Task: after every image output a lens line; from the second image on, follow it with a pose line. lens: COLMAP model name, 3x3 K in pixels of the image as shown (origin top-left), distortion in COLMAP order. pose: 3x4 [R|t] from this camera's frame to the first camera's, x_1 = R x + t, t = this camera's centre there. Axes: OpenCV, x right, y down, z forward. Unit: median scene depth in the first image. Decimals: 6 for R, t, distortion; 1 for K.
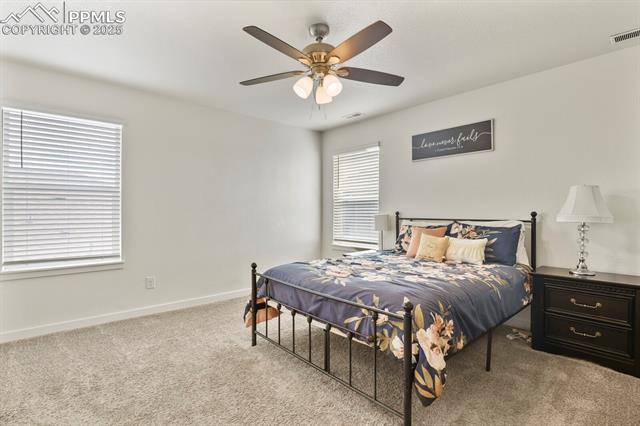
lens RADIAL K [[310.4, 0, 316.2], [0, 310.4, 211.5], [0, 0, 1]] dist [-0.010393, -0.001956]
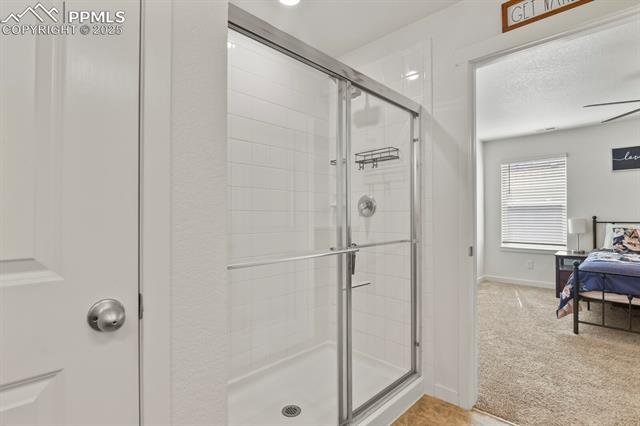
lens RADIAL K [[310.4, 0, 319.5], [0, 310.4, 217.0], [0, 0, 1]] dist [-0.010393, -0.001956]
pose [[0.997440, 0.003282, 0.071440, -0.806476], [-0.003328, 0.999994, 0.000517, 0.006672], [-0.071437, -0.000753, 0.997445, -0.034465]]
